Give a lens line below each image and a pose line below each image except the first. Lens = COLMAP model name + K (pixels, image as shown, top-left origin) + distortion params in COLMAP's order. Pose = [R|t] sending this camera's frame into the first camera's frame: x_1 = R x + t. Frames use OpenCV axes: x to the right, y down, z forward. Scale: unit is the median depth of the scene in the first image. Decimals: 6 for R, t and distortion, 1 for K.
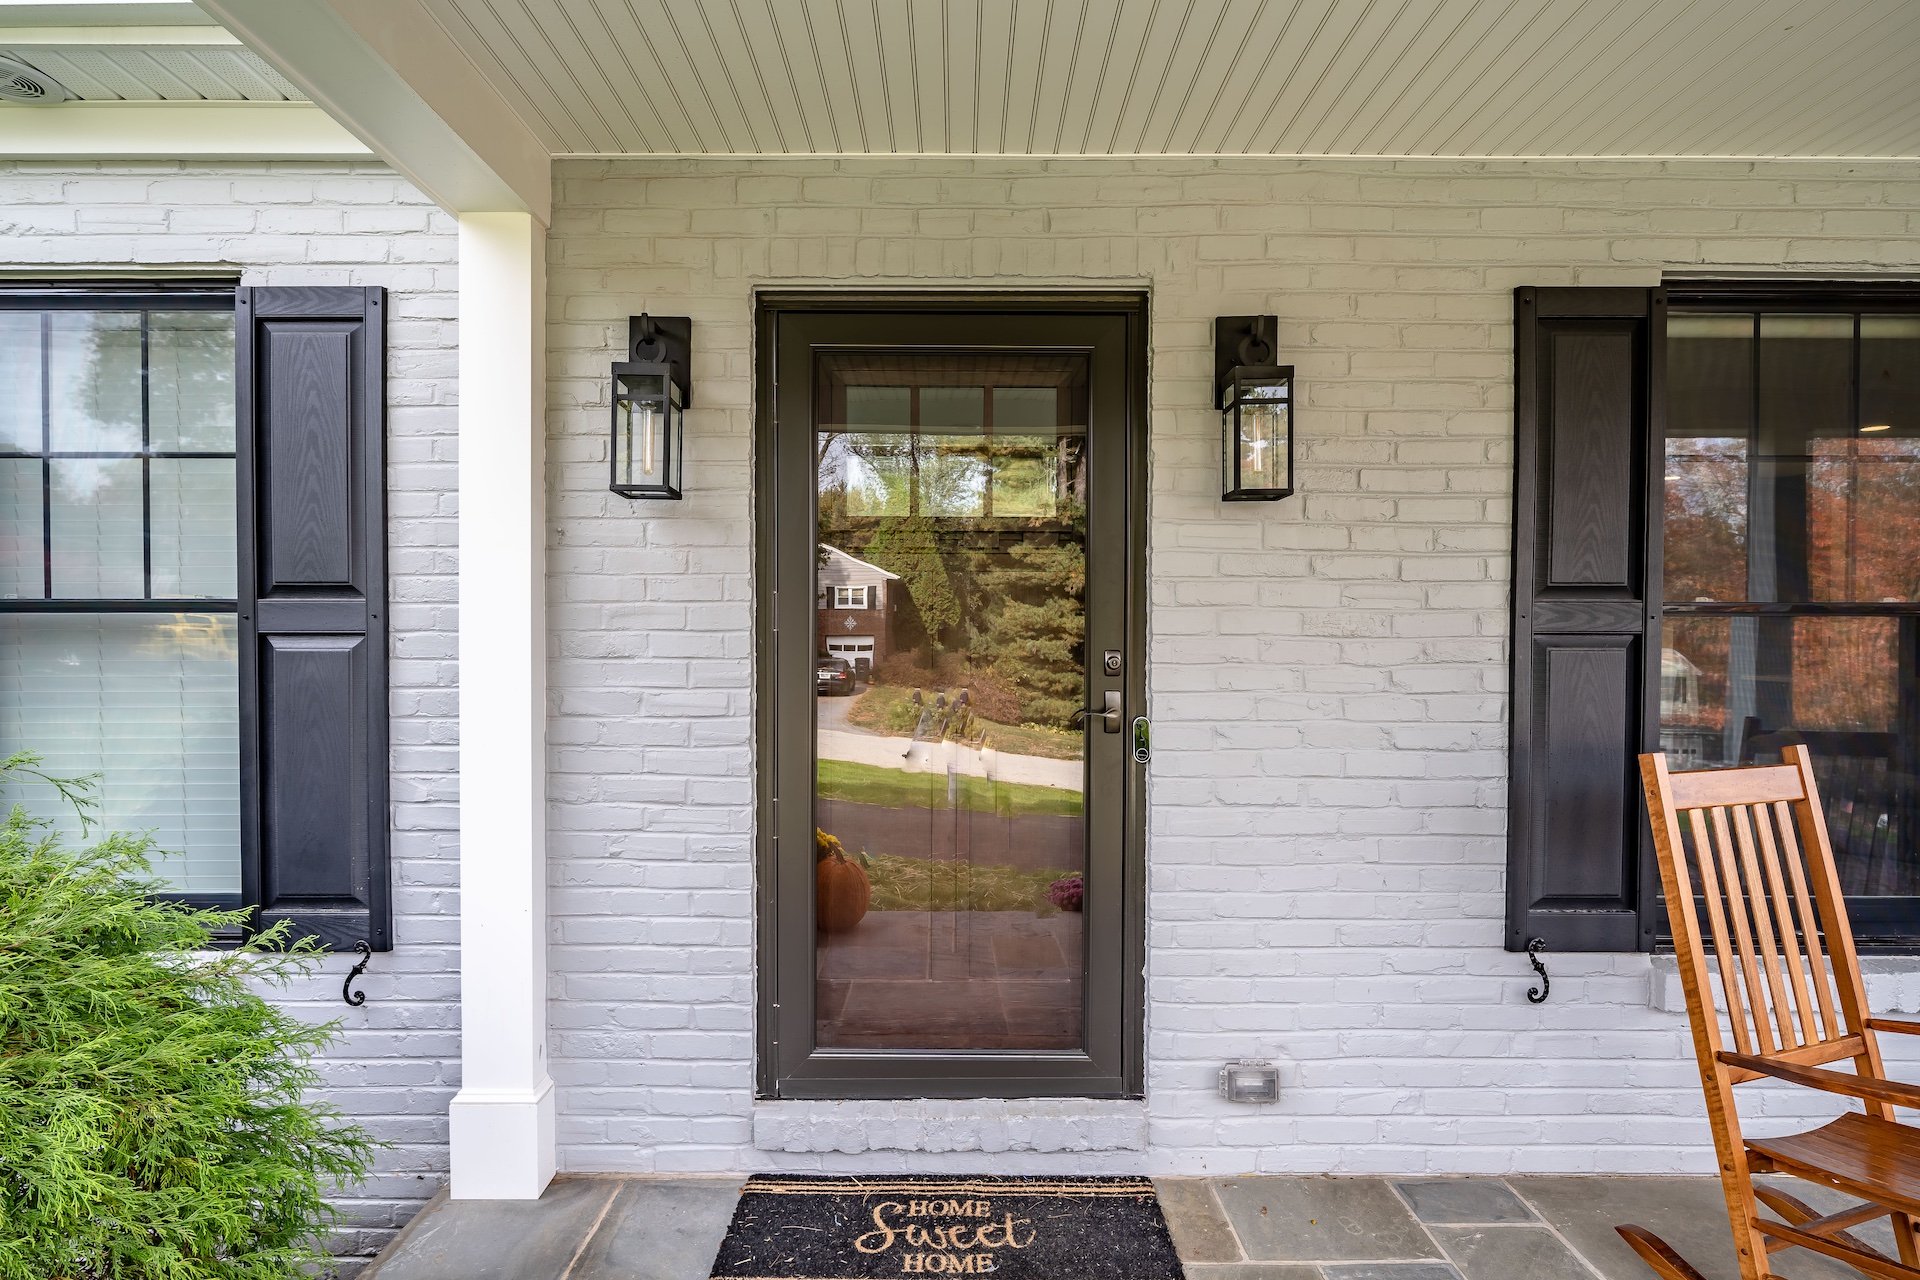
lens RADIAL K [[994.4, 0, 953.8], [0, 994.4, 640.1], [0, 0, 1]] dist [-0.002502, 0.000517]
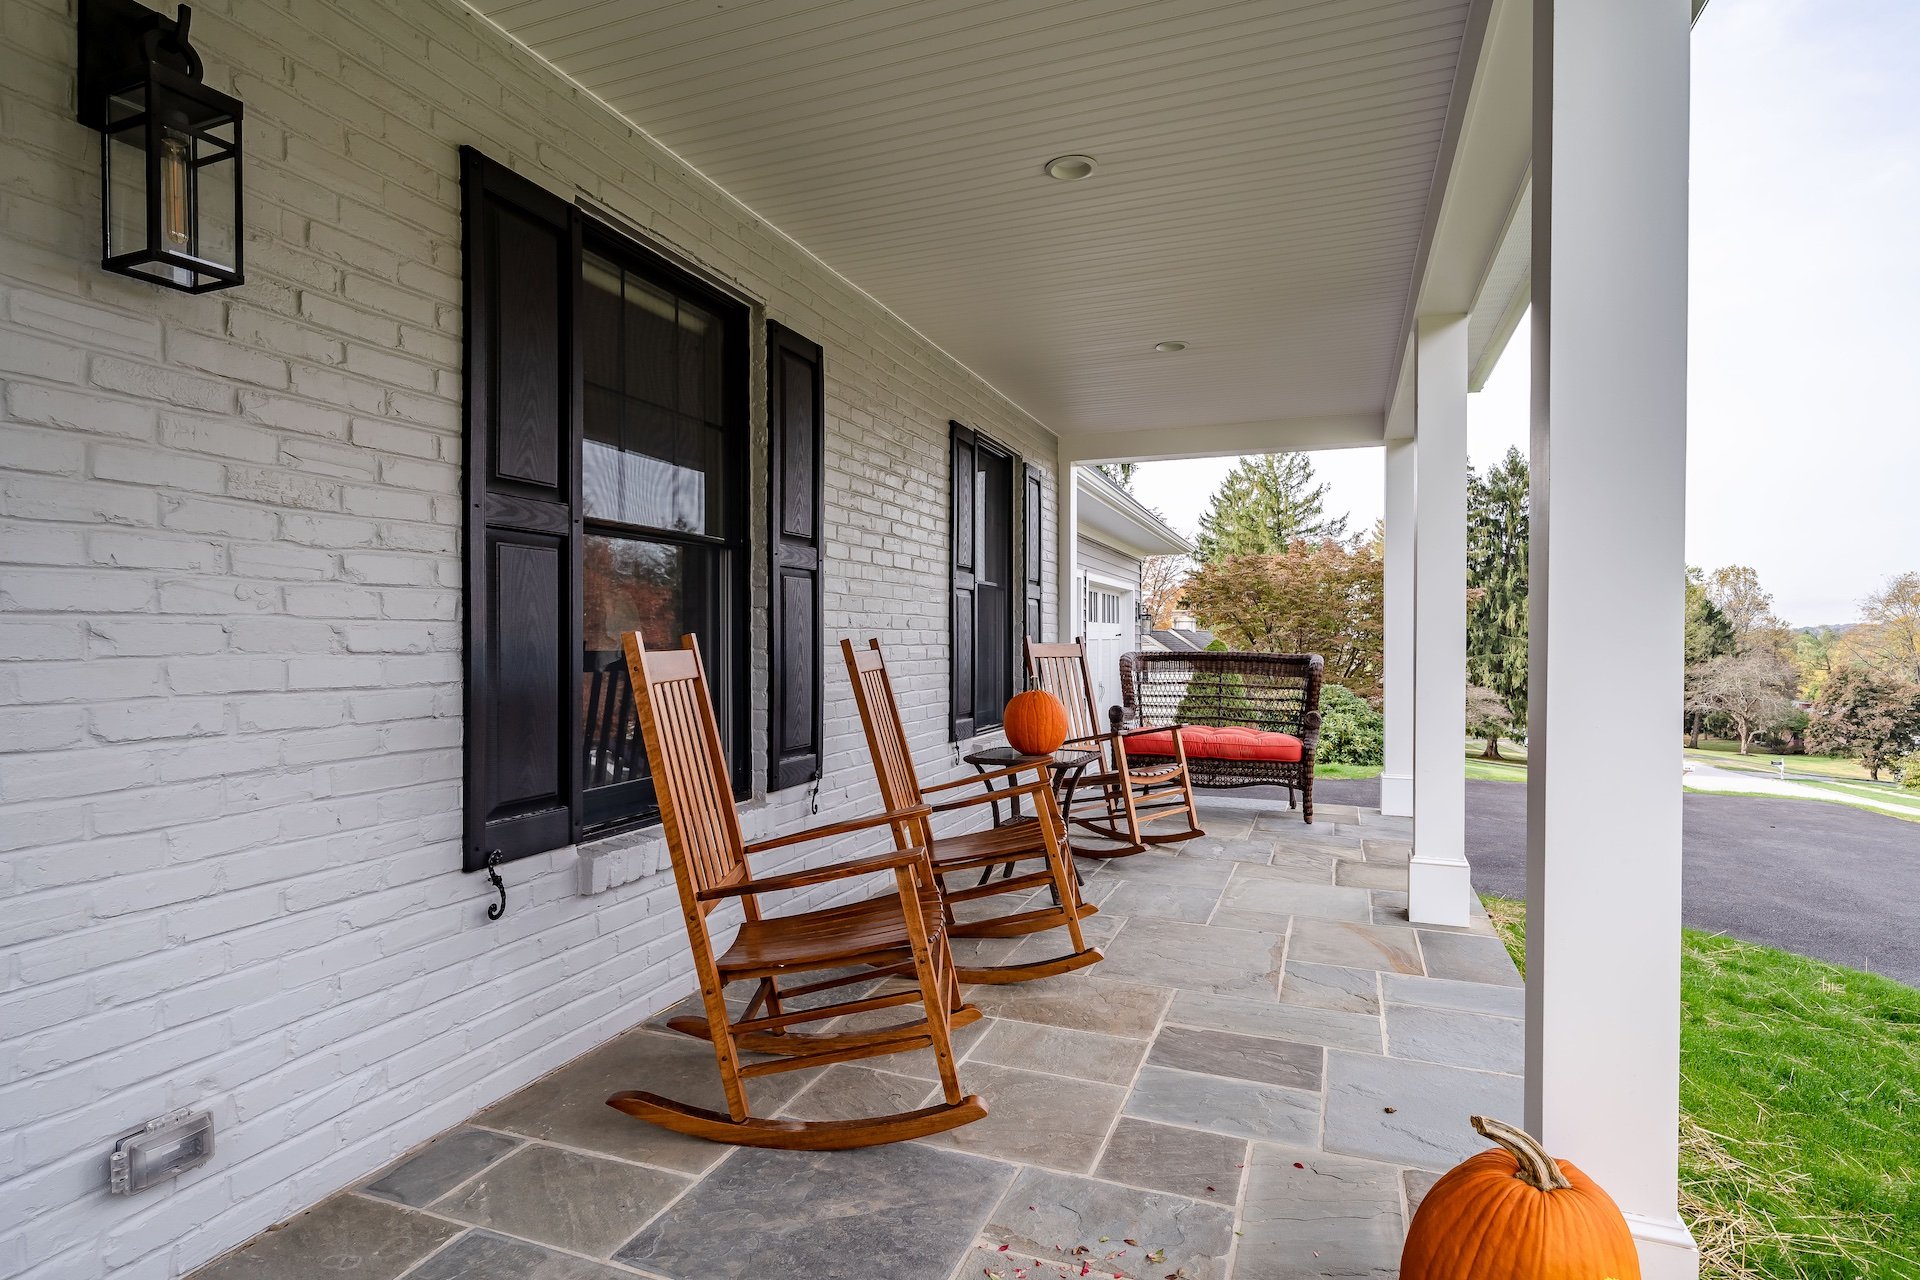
lens RADIAL K [[994.4, 0, 949.0], [0, 994.4, 639.8], [0, 0, 1]] dist [-0.002502, 0.000517]
pose [[0.370603, -0.009922, 0.928738, -0.121948], [0.009763, 0.999929, 0.006787, 0.098666], [-0.928740, 0.006552, 0.370674, 0.251848]]
